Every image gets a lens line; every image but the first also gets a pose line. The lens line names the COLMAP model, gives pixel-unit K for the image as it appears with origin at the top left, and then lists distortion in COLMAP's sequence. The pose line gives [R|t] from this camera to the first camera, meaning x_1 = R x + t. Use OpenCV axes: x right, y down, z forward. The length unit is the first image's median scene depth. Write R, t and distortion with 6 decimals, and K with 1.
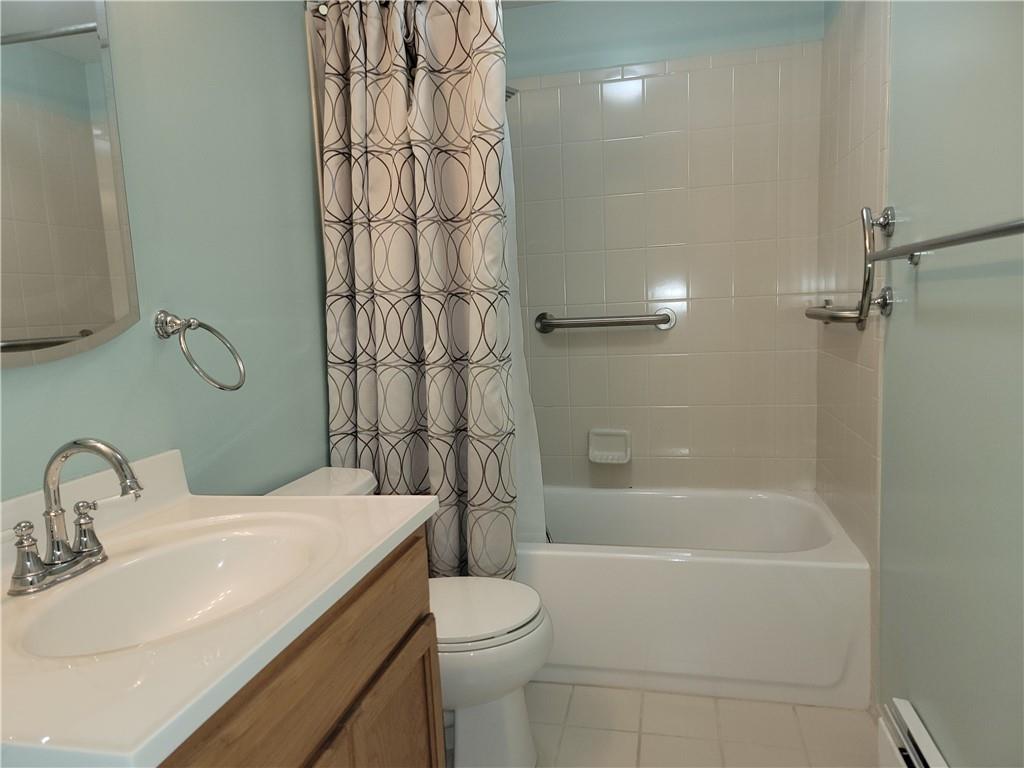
lens RADIAL K [[703.0, 0, 508.8], [0, 703.0, 385.7], [0, 0, 1]] dist [0.081361, -0.071823]
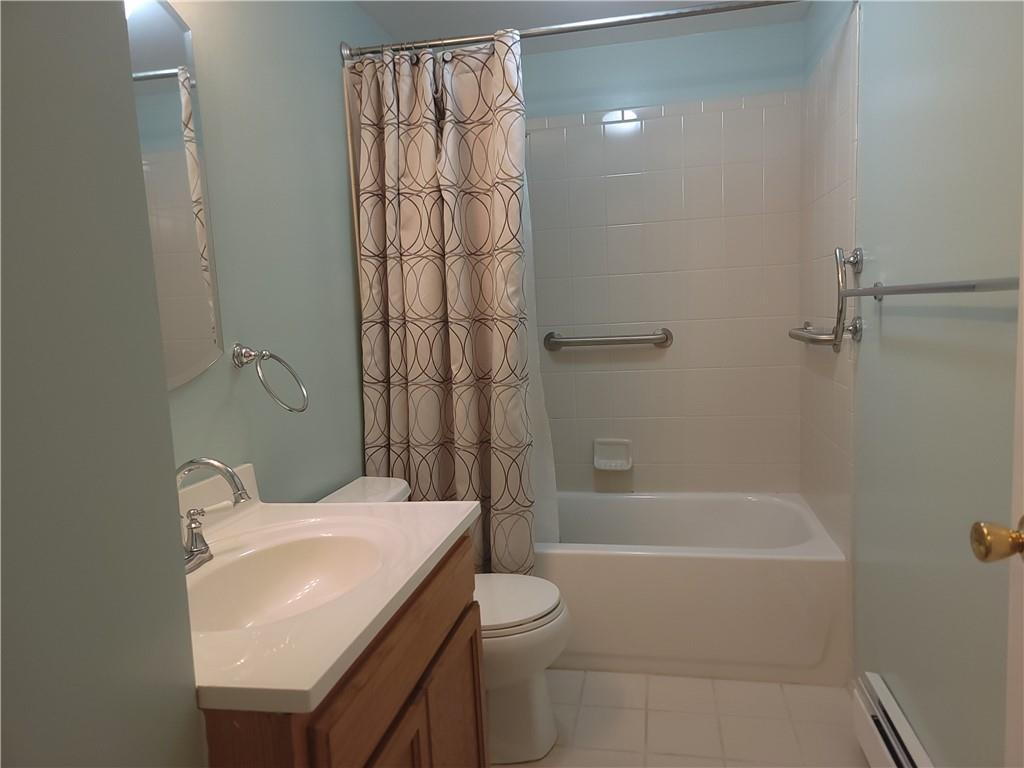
lens RADIAL K [[715.2, 0, 517.1], [0, 715.2, 387.0], [0, 0, 1]] dist [0.081408, -0.073527]
pose [[0.999418, -0.006652, 0.033467, -0.054841], [0.006731, 0.999975, -0.002256, -0.021913], [-0.033451, 0.002480, 0.999437, -0.138207]]
